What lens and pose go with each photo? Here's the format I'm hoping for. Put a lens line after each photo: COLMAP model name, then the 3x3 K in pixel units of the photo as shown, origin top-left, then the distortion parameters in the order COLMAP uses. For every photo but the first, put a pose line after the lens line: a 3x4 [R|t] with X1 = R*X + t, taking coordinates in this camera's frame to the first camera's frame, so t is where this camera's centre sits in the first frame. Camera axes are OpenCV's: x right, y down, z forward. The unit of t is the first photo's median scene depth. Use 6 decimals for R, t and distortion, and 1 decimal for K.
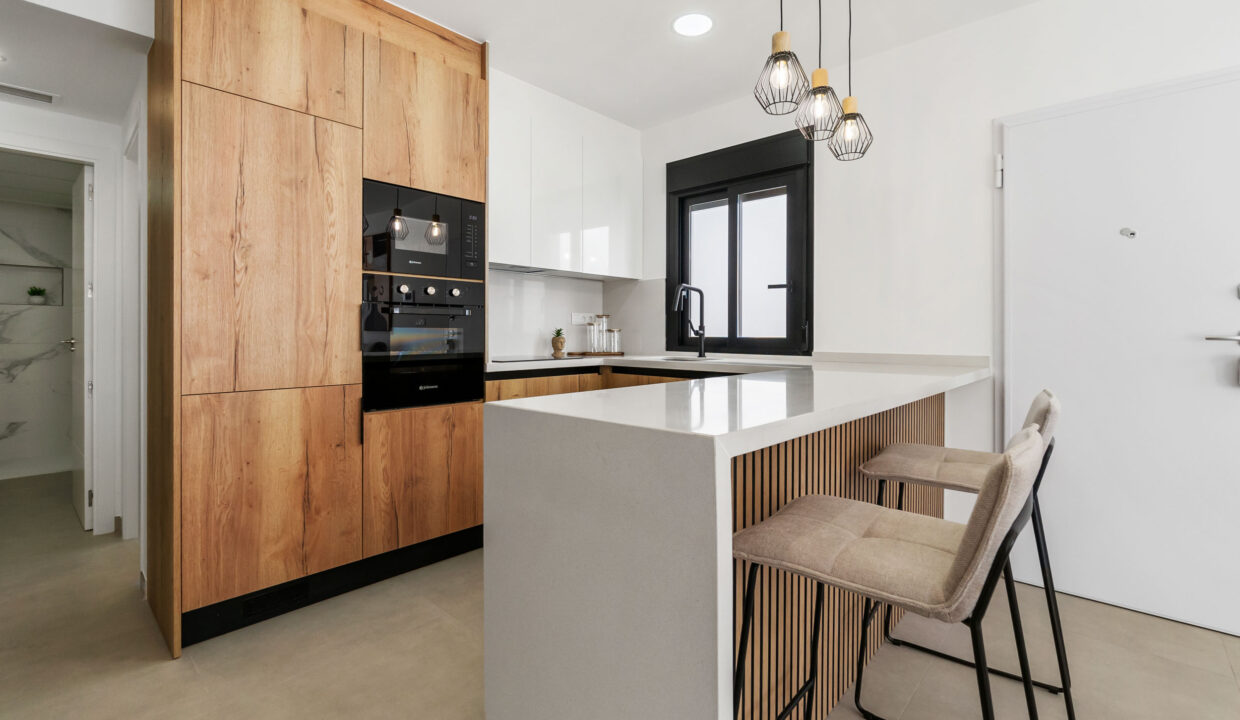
lens RADIAL K [[541.9, 0, 619.0], [0, 541.9, 337.6], [0, 0, 1]] dist [-0.001327, -0.000053]
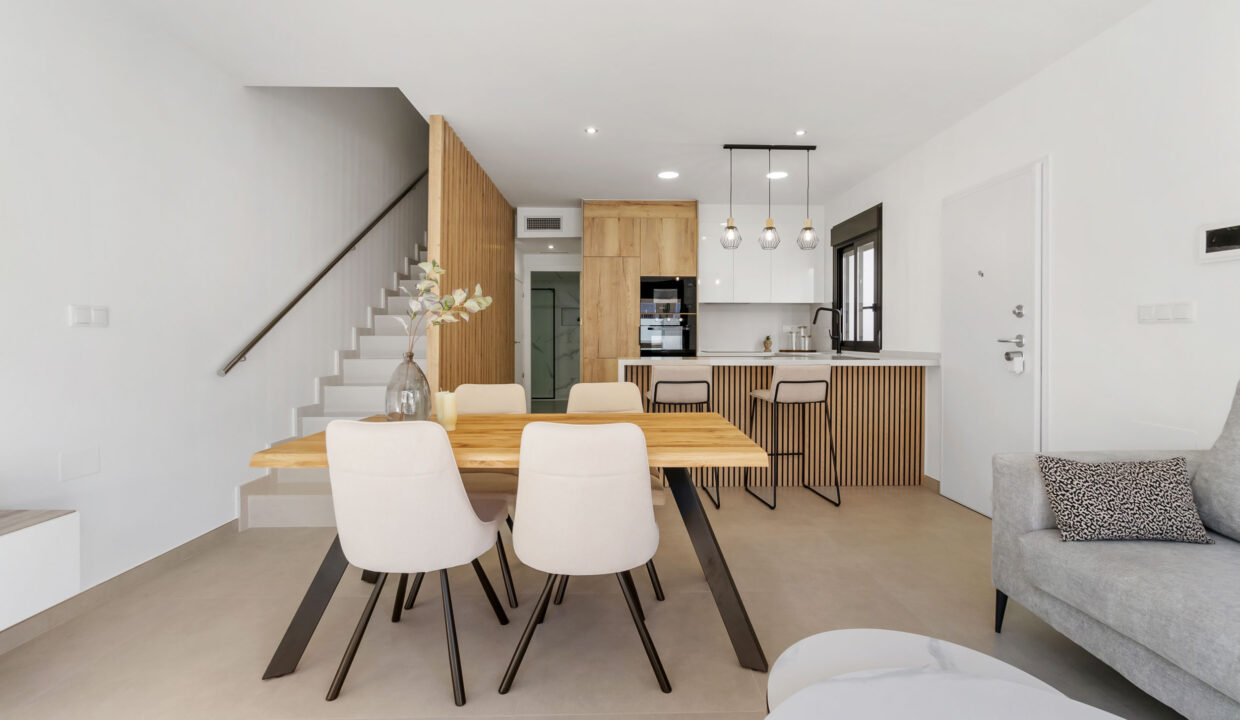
lens RADIAL K [[527.0, 0, 620.0], [0, 527.0, 360.0], [0, 0, 1]] dist [0.000532, -0.000008]
pose [[0.693604, 0.028601, -0.719788, 1.081943], [-0.004819, 0.999373, 0.035067, 0.006130], [0.720340, -0.020854, 0.693307, -0.675759]]
